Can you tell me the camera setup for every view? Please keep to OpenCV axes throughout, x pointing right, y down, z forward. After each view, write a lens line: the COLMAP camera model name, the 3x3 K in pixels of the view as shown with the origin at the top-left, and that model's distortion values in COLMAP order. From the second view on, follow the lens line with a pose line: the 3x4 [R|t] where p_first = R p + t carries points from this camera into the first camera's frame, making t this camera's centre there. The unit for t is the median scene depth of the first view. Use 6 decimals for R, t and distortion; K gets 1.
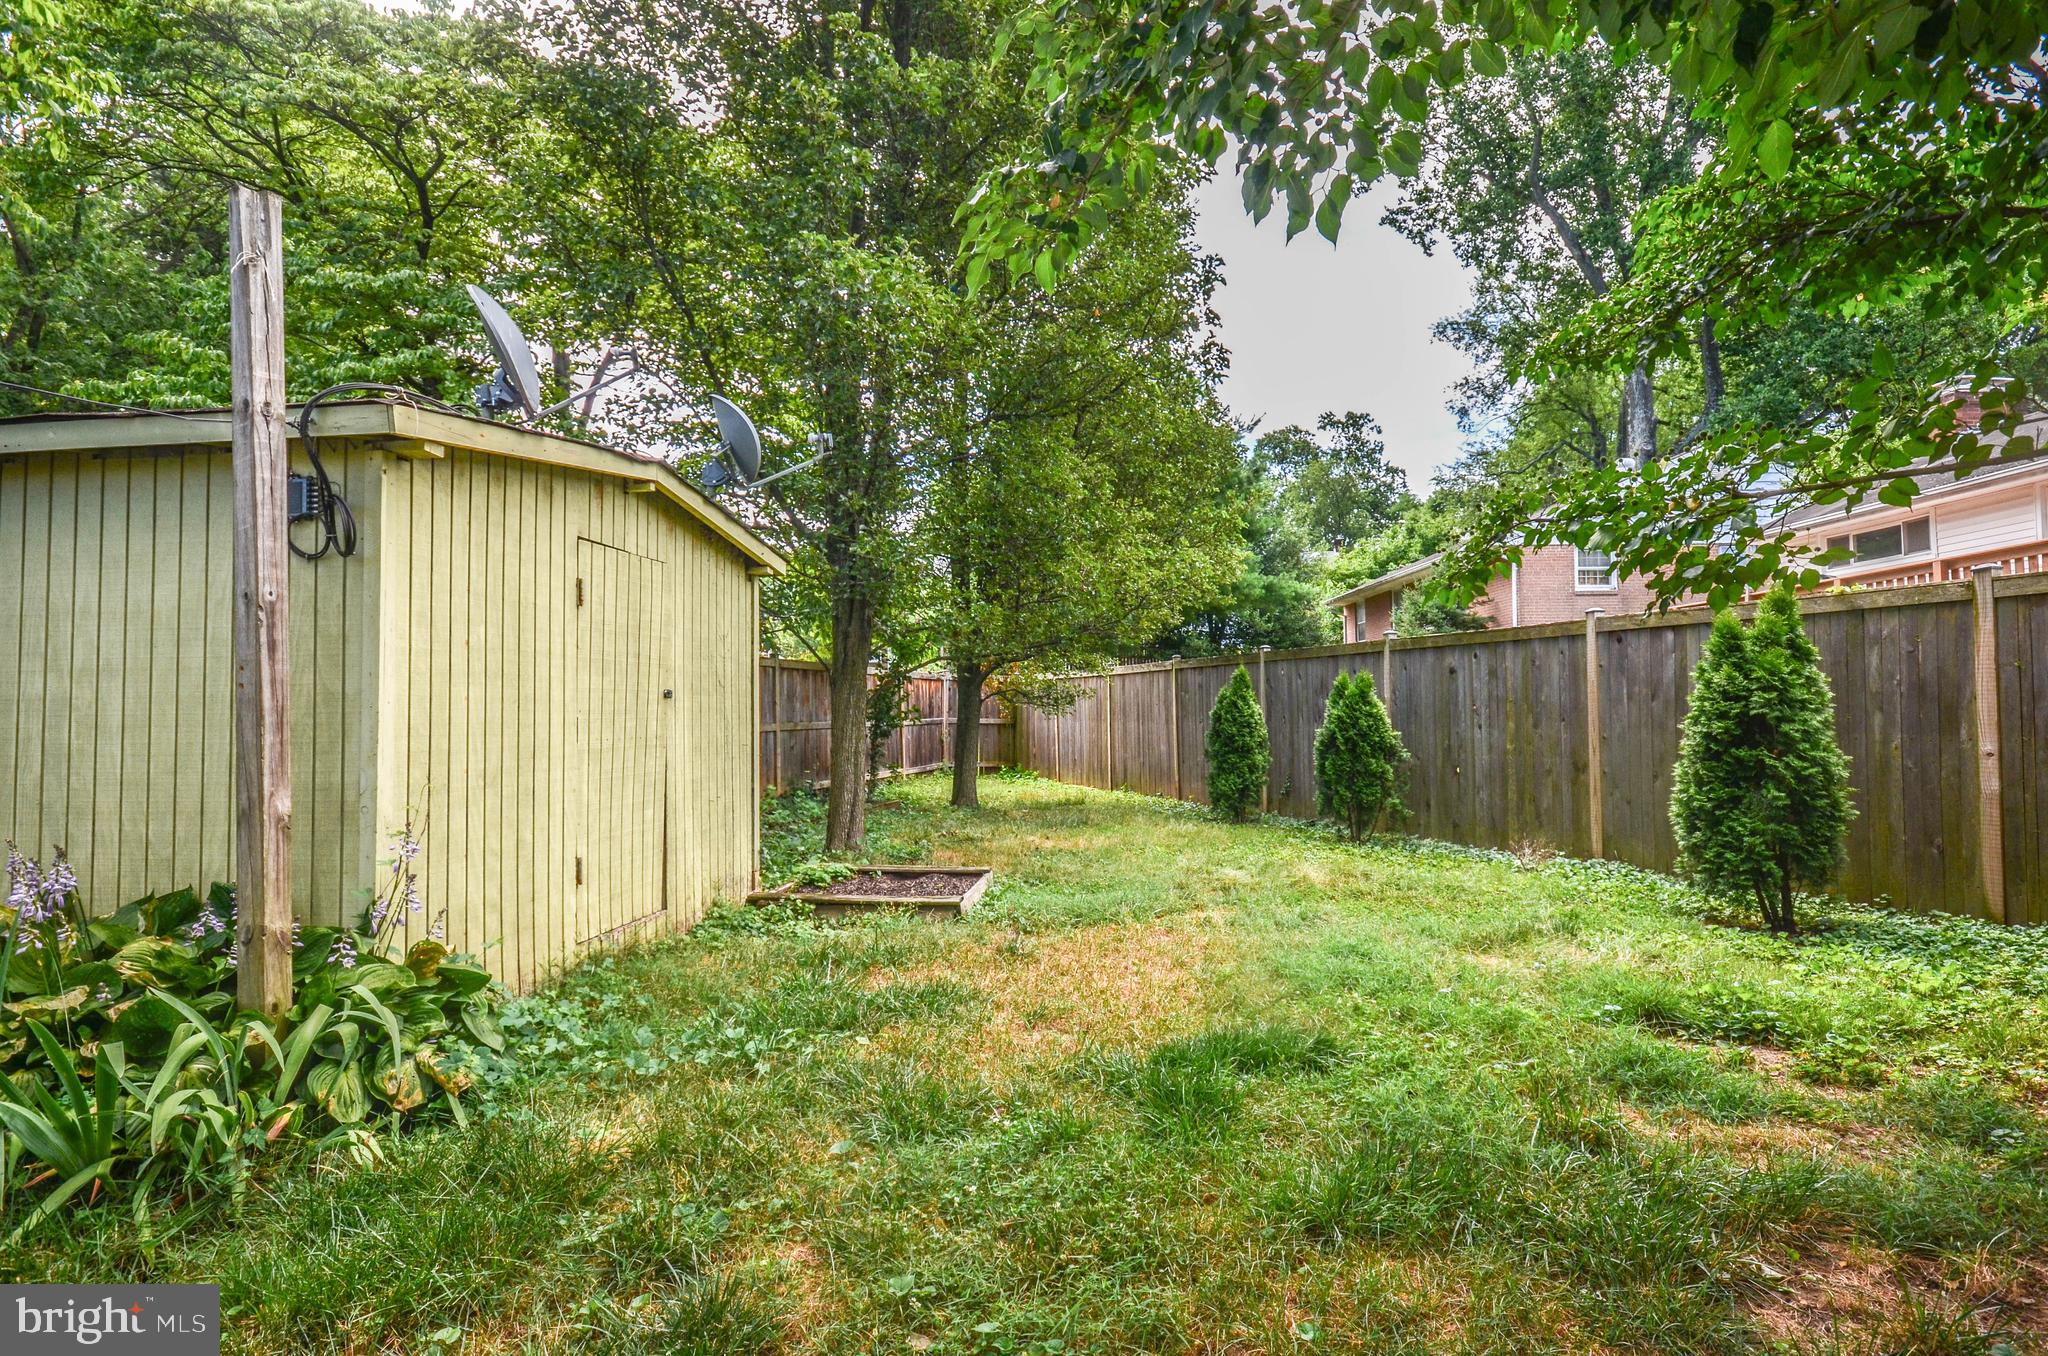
lens RADIAL K [[1042.6, 0, 1048.7], [0, 1042.6, 673.7], [0, 0, 1]] dist [-0.000164, 0.001948]
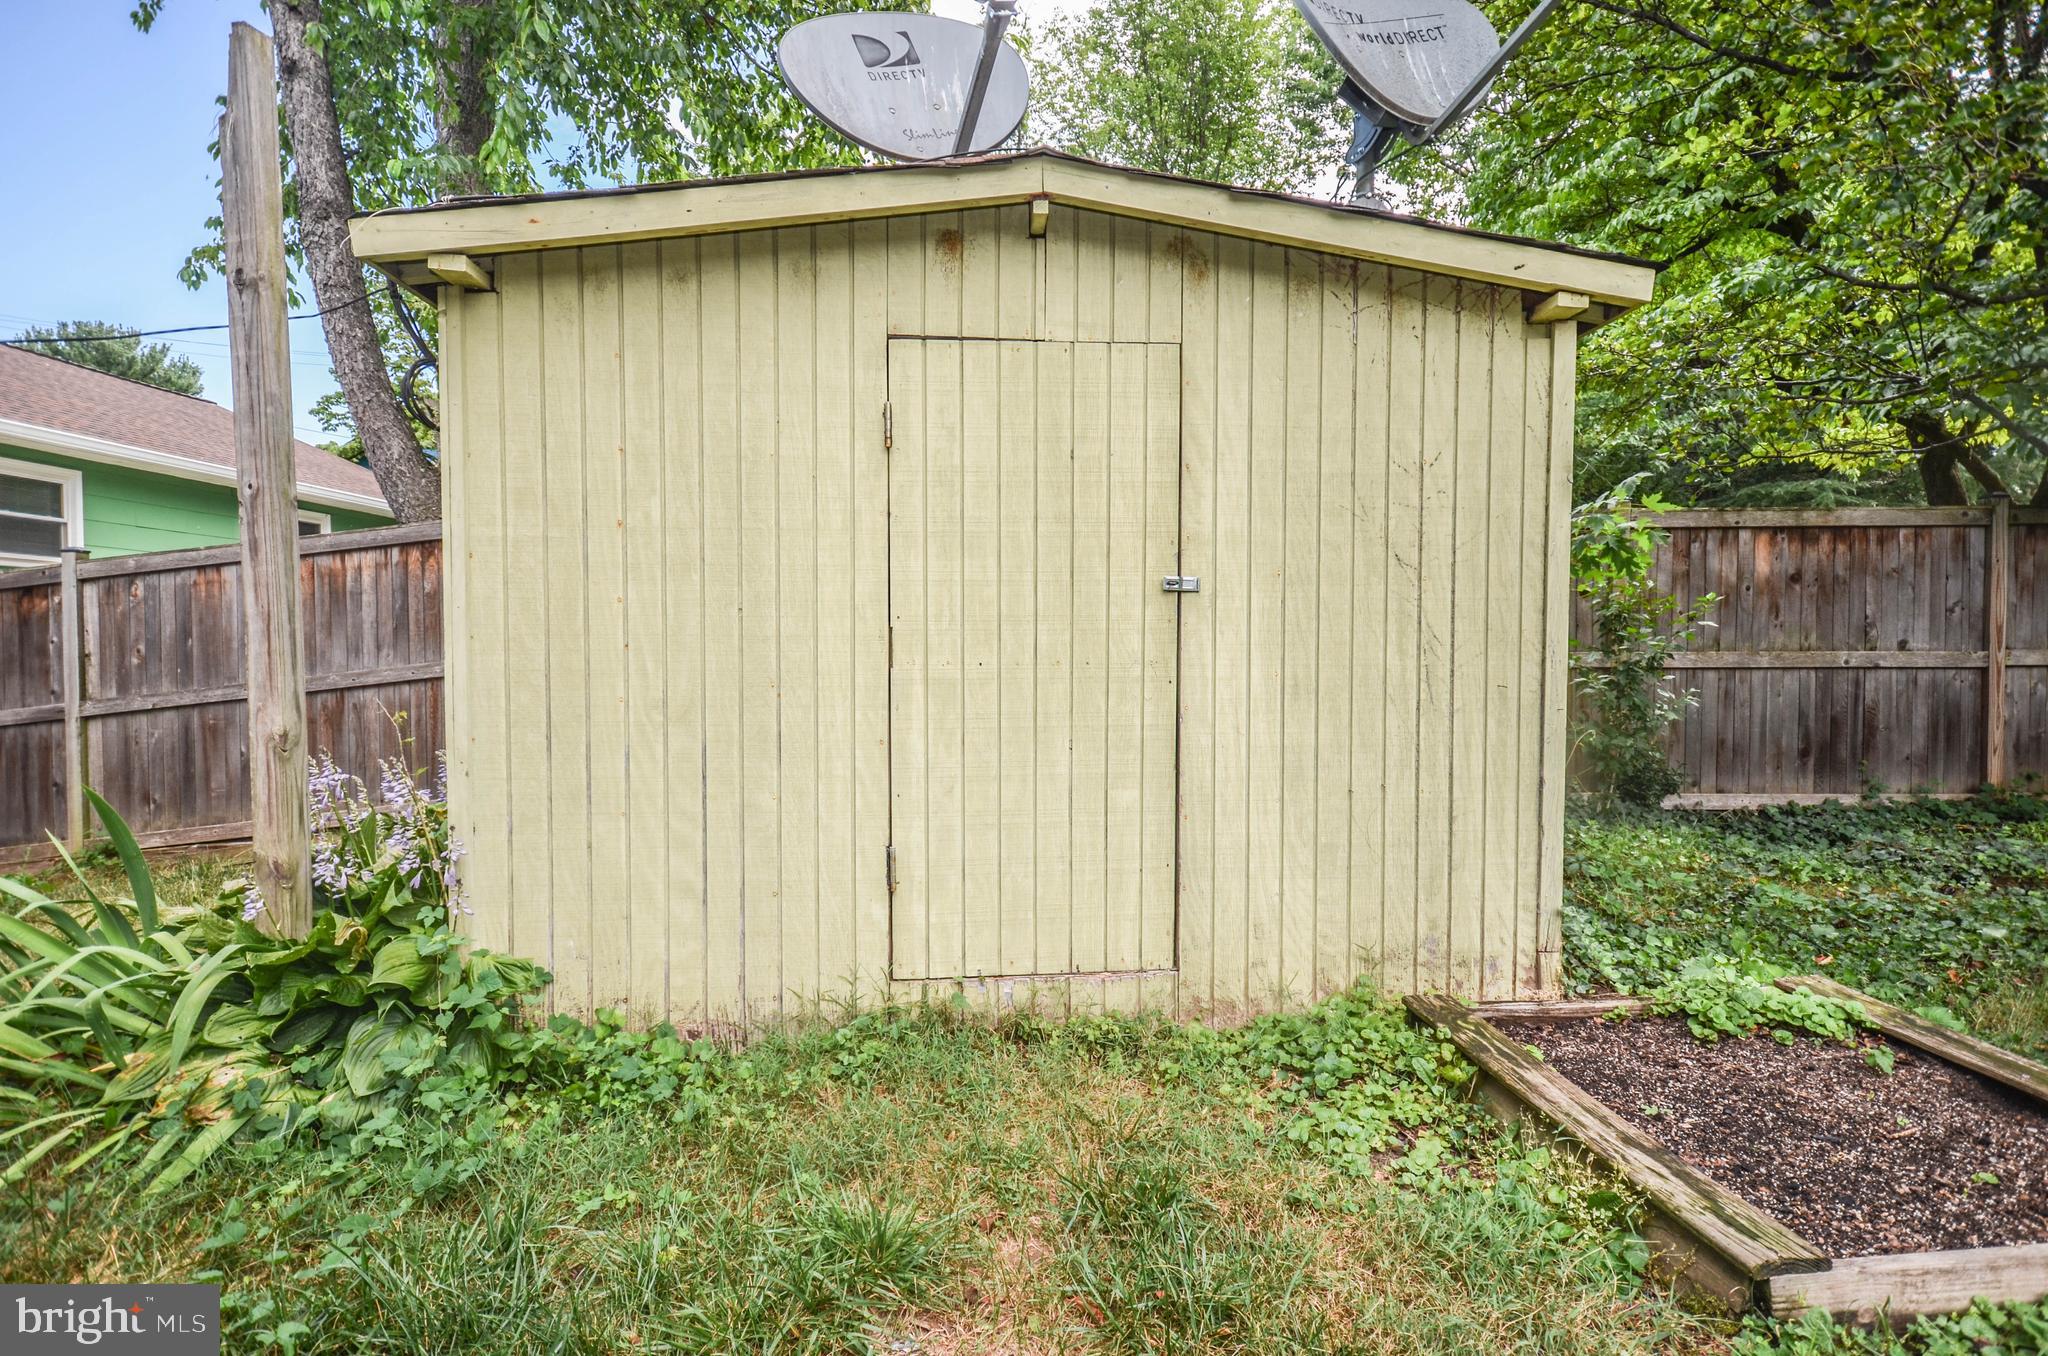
lens RADIAL K [[1042.6, 0, 1048.7], [0, 1042.6, 673.7], [0, 0, 1]] dist [-0.000164, 0.001948]
pose [[0.201654, 0.048907, -0.978235, 0.178437], [0.034368, 0.997784, 0.056969, 0.035946], [0.978854, -0.045108, 0.199527, 0.920677]]
